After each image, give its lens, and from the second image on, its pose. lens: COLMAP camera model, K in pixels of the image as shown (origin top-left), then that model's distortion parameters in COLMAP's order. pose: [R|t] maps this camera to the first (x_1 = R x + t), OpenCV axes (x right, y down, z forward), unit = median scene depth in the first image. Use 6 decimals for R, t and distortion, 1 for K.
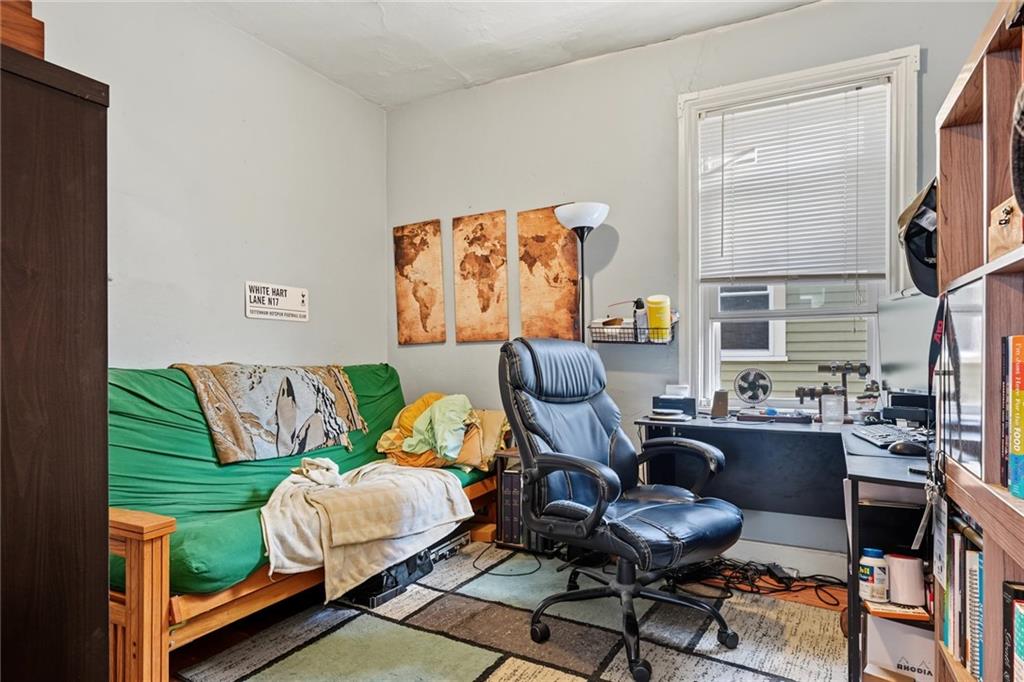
lens RADIAL K [[585.5, 0, 514.3], [0, 585.5, 348.9], [0, 0, 1]] dist [0.008288, 0.000722]
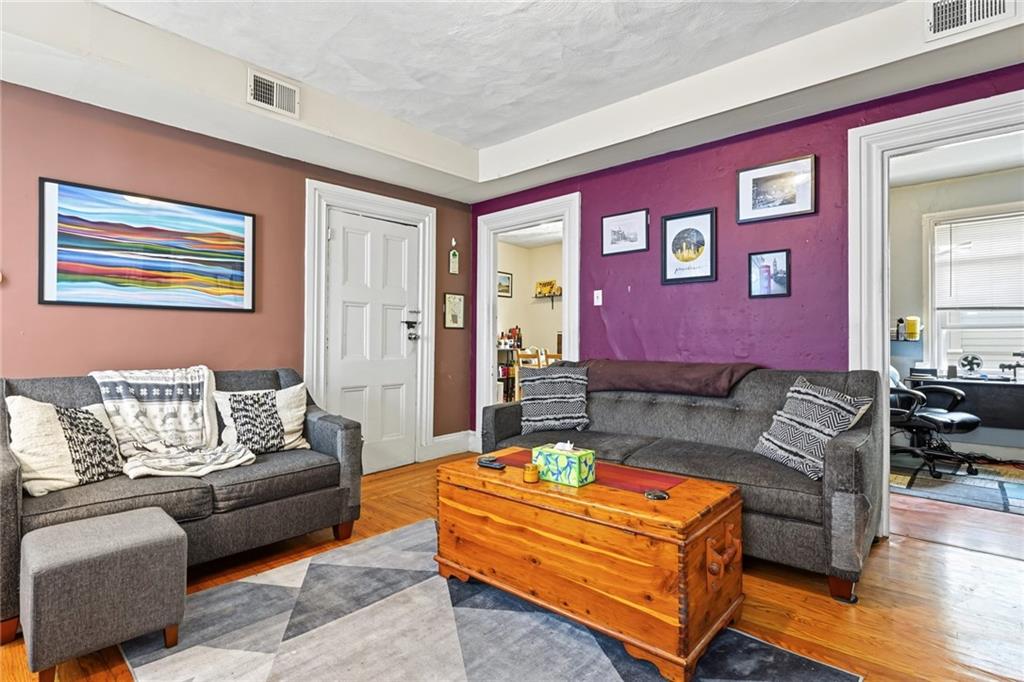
lens RADIAL K [[511.3, 0, 507.6], [0, 511.3, 333.1], [0, 0, 1]] dist [0.003068, 0.000478]
pose [[0.974556, 0.008503, -0.223985, -0.723027], [-0.011750, 0.999844, -0.013164, 0.003301], [0.223838, 0.015461, 0.974504, -1.025215]]
